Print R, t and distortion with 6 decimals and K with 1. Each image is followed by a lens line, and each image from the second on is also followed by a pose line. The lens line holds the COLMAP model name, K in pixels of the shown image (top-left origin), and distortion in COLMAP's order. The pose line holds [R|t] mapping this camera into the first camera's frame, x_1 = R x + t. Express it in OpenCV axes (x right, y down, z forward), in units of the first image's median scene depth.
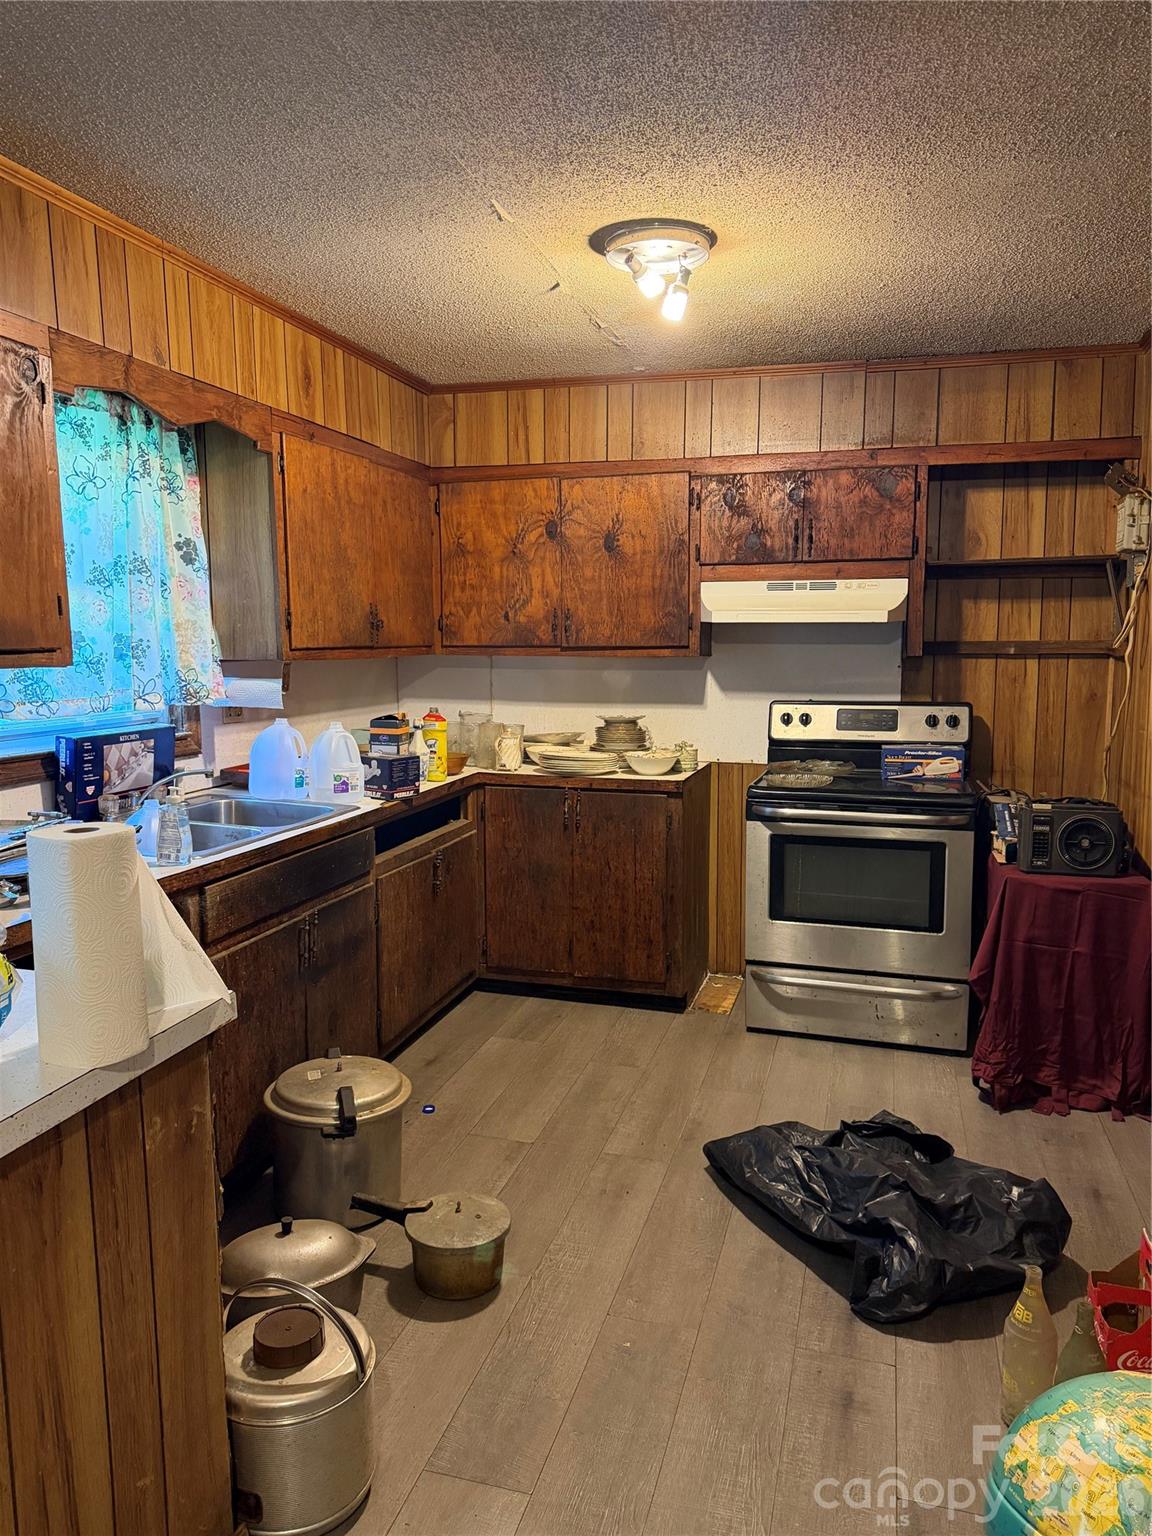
lens RADIAL K [[1089.4, 0, 575.4], [0, 1089.4, 765.8], [0, 0, 1]] dist [0.018473, -0.014039]
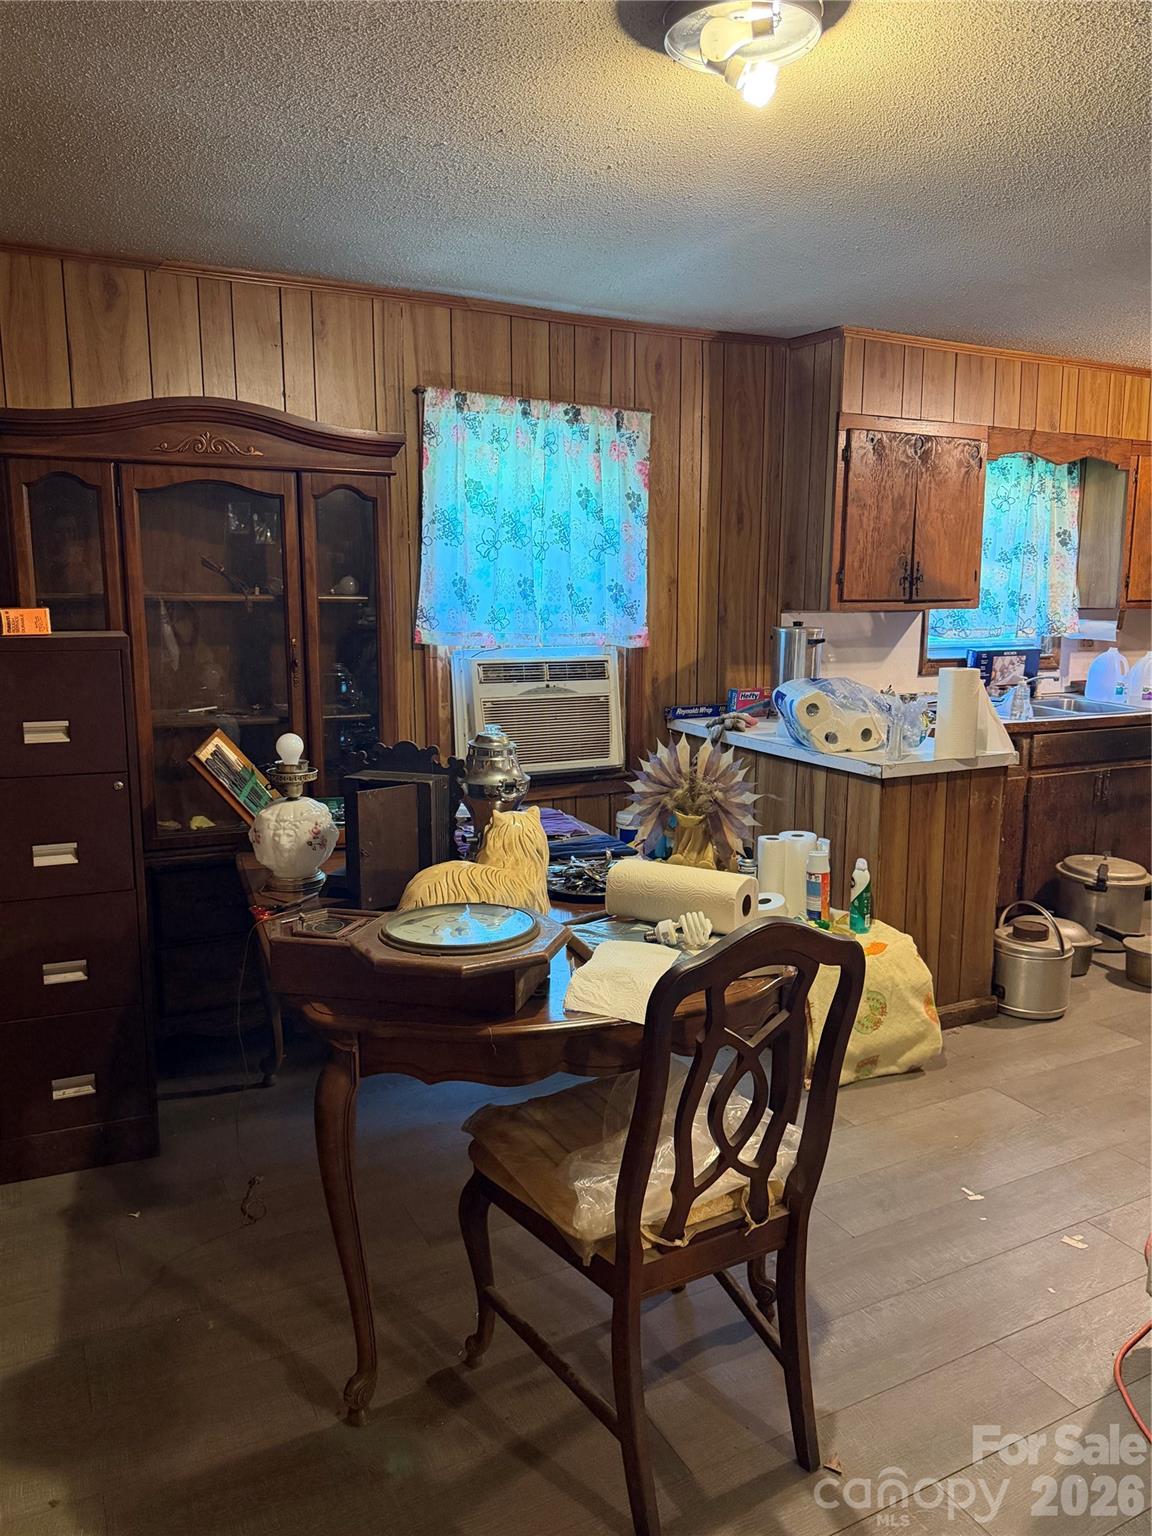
lens RADIAL K [[1089.4, 0, 579.1], [0, 1089.4, 763.3], [0, 0, 1]] dist [0.018473, -0.014039]
pose [[0.688836, 0.121479, -0.714666, 0.350691], [-0.094183, 0.992500, 0.077927, 0.072828], [0.718772, 0.013631, 0.695112, -0.629832]]
